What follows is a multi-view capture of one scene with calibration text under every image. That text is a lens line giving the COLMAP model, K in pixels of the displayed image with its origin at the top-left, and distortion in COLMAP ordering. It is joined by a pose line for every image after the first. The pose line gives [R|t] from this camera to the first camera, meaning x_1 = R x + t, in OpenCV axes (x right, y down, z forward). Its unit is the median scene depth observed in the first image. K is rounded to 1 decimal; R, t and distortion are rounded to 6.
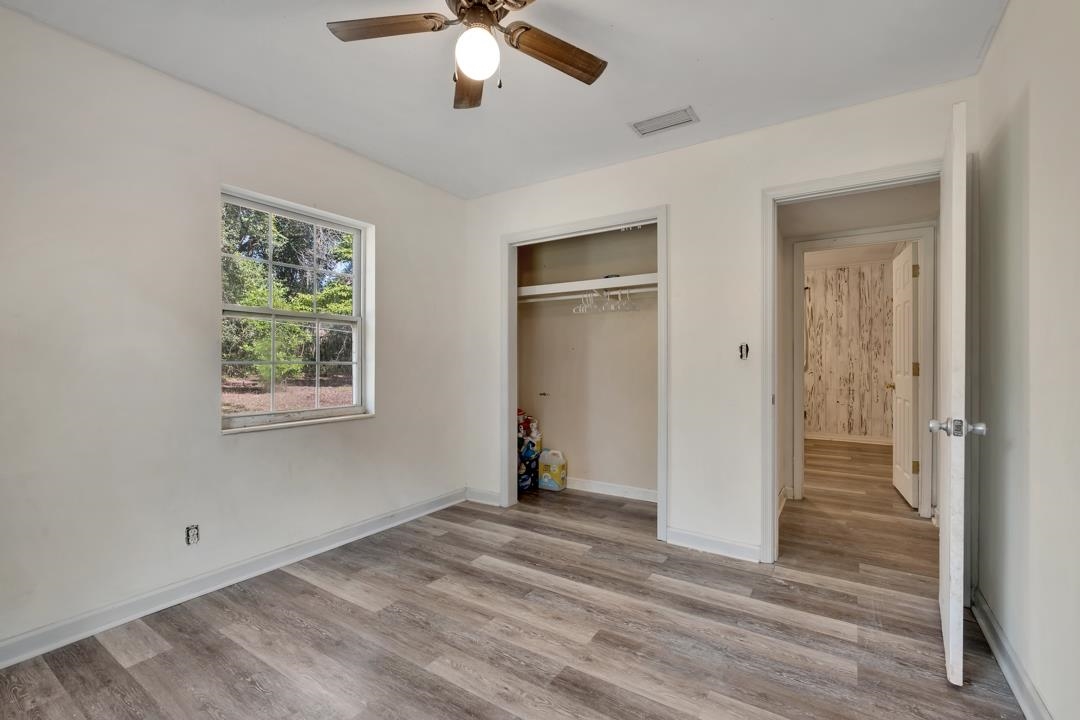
lens RADIAL K [[466.4, 0, 540.1], [0, 466.4, 362.9], [0, 0, 1]] dist [-0.004432, -0.000375]
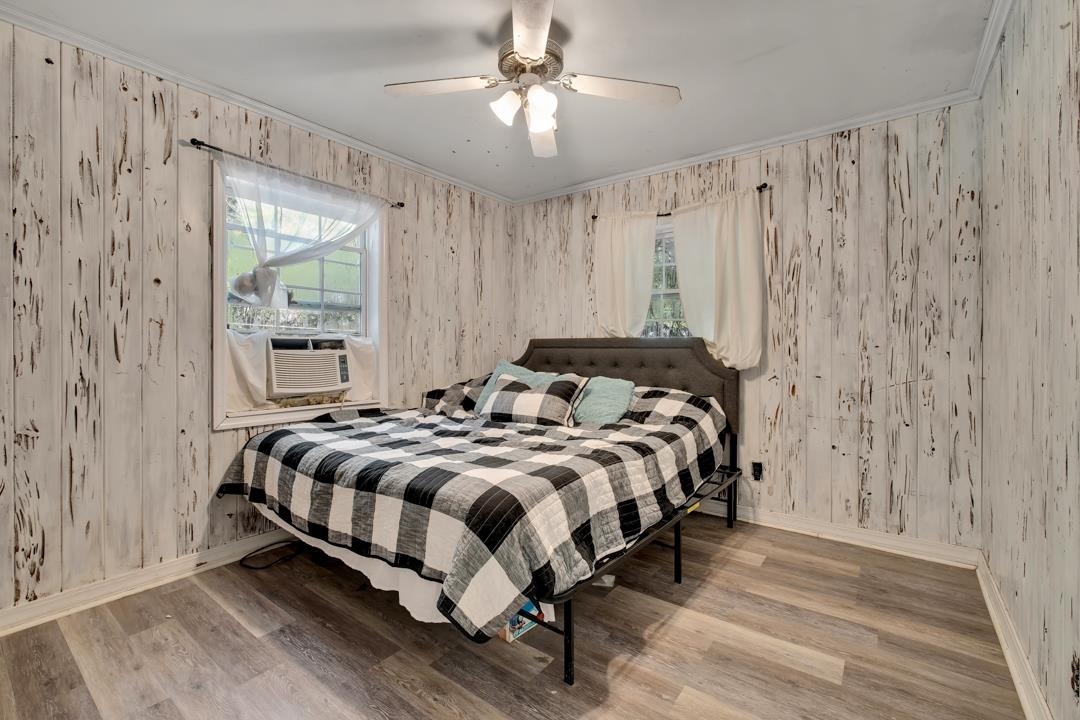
lens RADIAL K [[466.4, 0, 540.3], [0, 466.4, 353.6], [0, 0, 1]] dist [-0.004432, -0.000375]
pose [[0.997641, 0.002518, -0.068600, 0.404102], [-0.002491, 0.999997, 0.000468, -0.001484], [0.068601, -0.000296, 0.997644, 0.561376]]
